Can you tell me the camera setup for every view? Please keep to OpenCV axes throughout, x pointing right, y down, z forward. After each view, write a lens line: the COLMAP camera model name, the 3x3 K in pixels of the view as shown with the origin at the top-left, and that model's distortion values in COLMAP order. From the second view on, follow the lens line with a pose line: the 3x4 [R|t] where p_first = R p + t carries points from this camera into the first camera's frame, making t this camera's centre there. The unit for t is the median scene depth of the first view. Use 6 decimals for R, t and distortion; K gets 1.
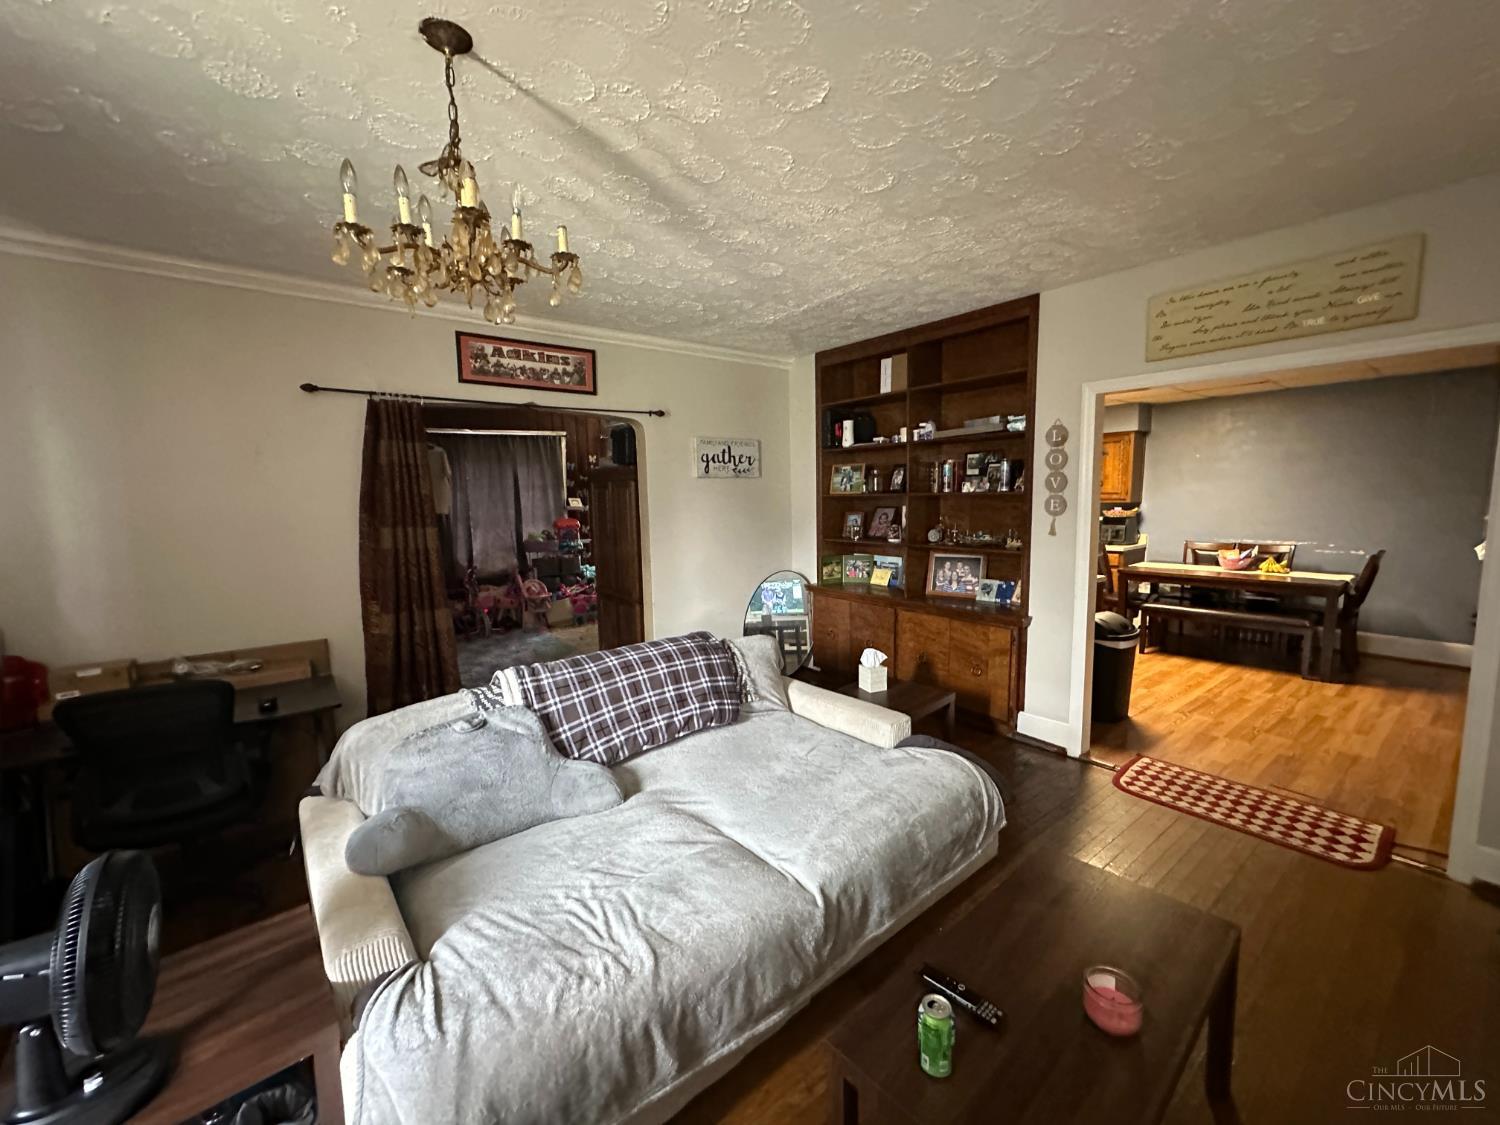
lens RADIAL K [[600.4, 0, 747.2], [0, 600.4, 561.5], [0, 0, 1]] dist [-0.003199, 0.000099]
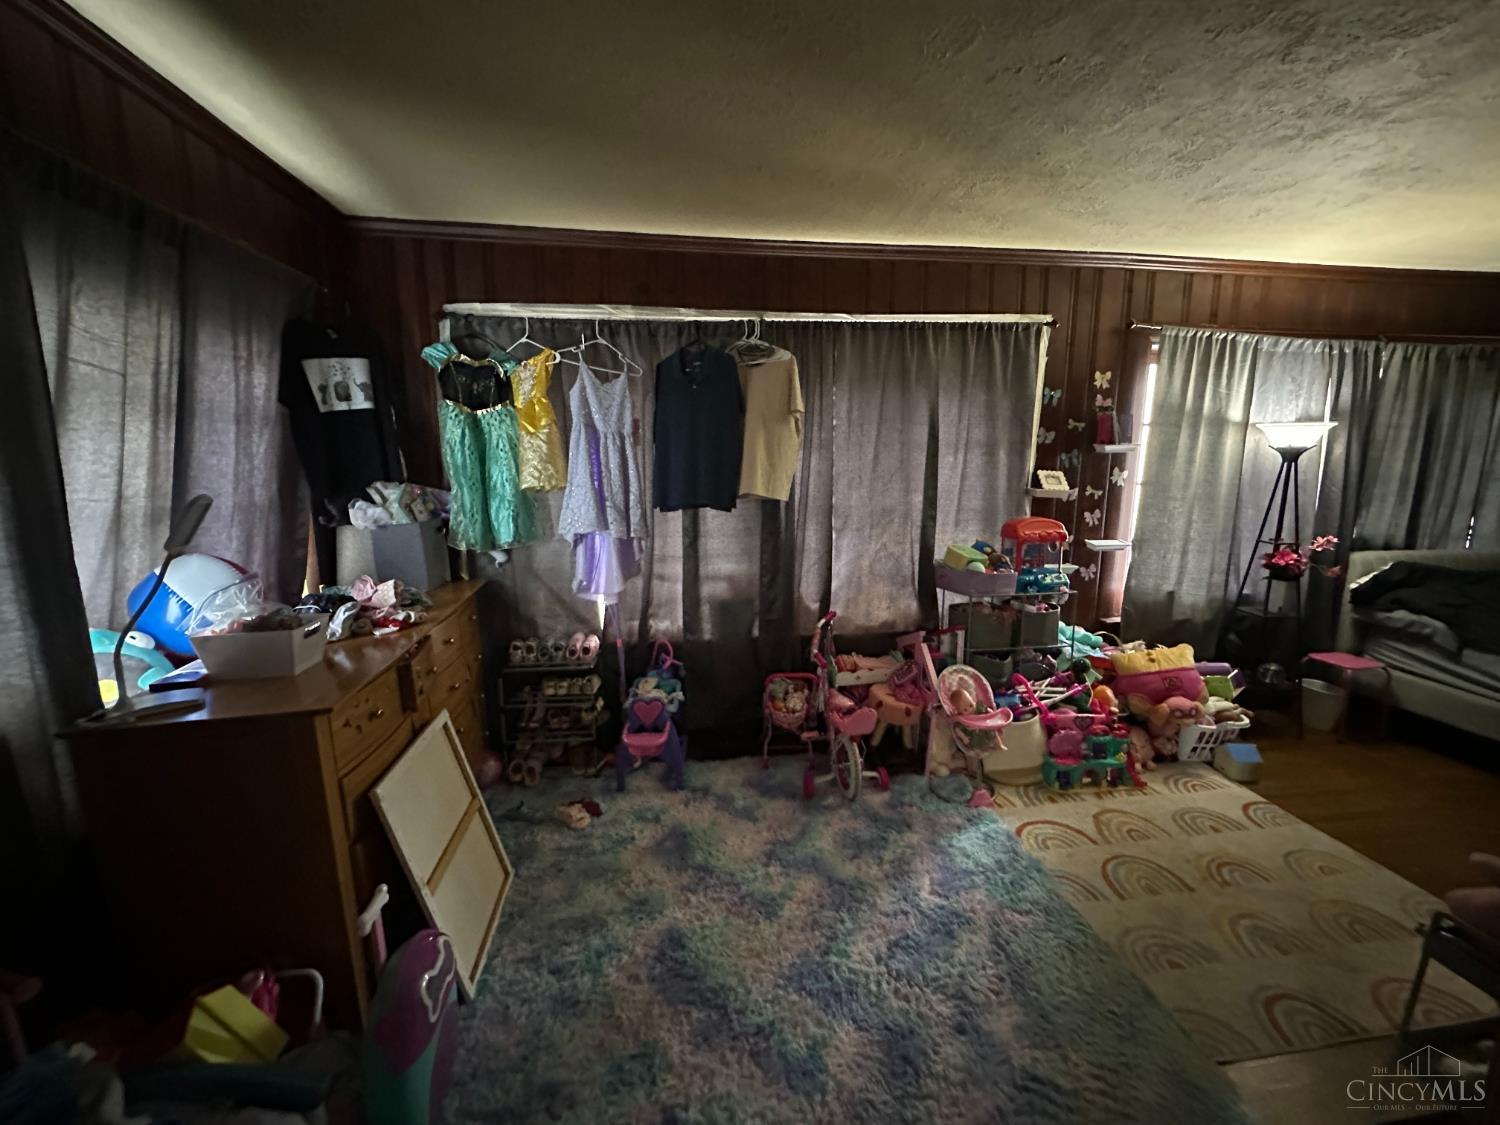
lens RADIAL K [[600.4, 0, 746.9], [0, 600.4, 561.7], [0, 0, 1]] dist [-0.003199, 0.000099]
pose [[0.864904, 0.100554, -0.491762, -0.429367], [-0.072245, 0.994465, 0.076283, -0.094666], [0.496711, -0.030450, 0.867382, 0.843160]]
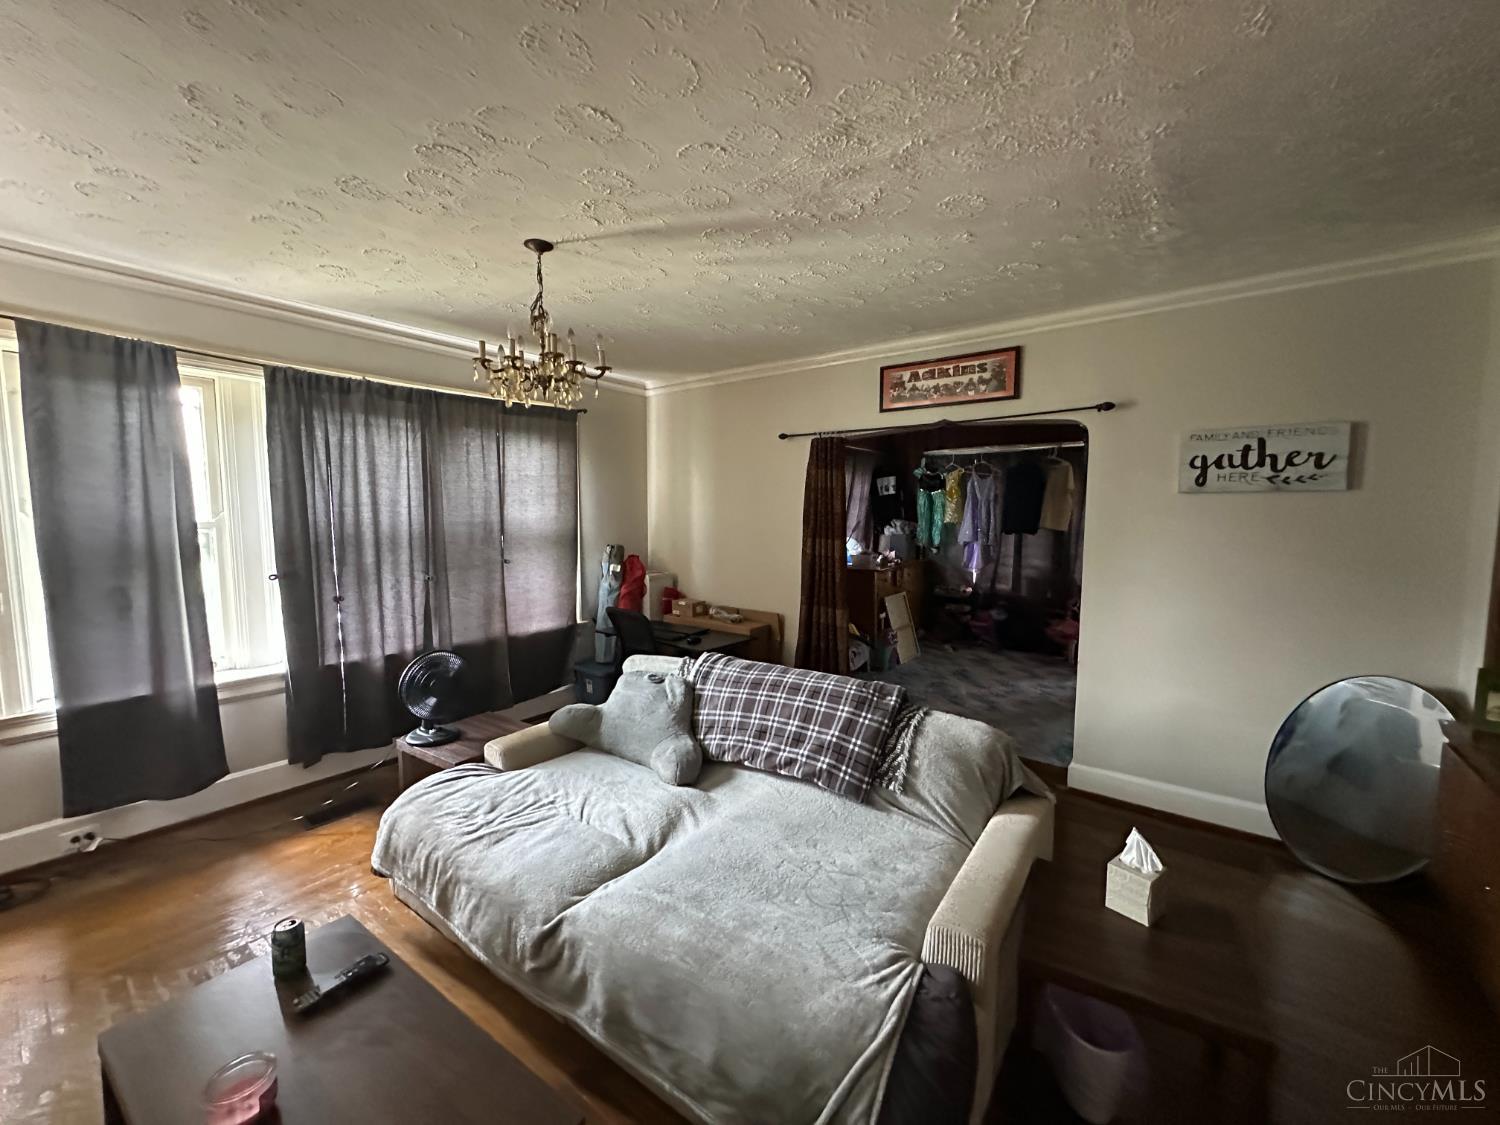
lens RADIAL K [[600.4, 0, 746.9], [0, 600.4, 561.7], [0, 0, 1]] dist [-0.003199, 0.000099]
pose [[0.252996, 0.098549, -0.962435, 0.429551], [-0.114989, 0.990810, 0.071227, -0.057818], [0.960609, 0.092649, 0.262003, 0.380795]]
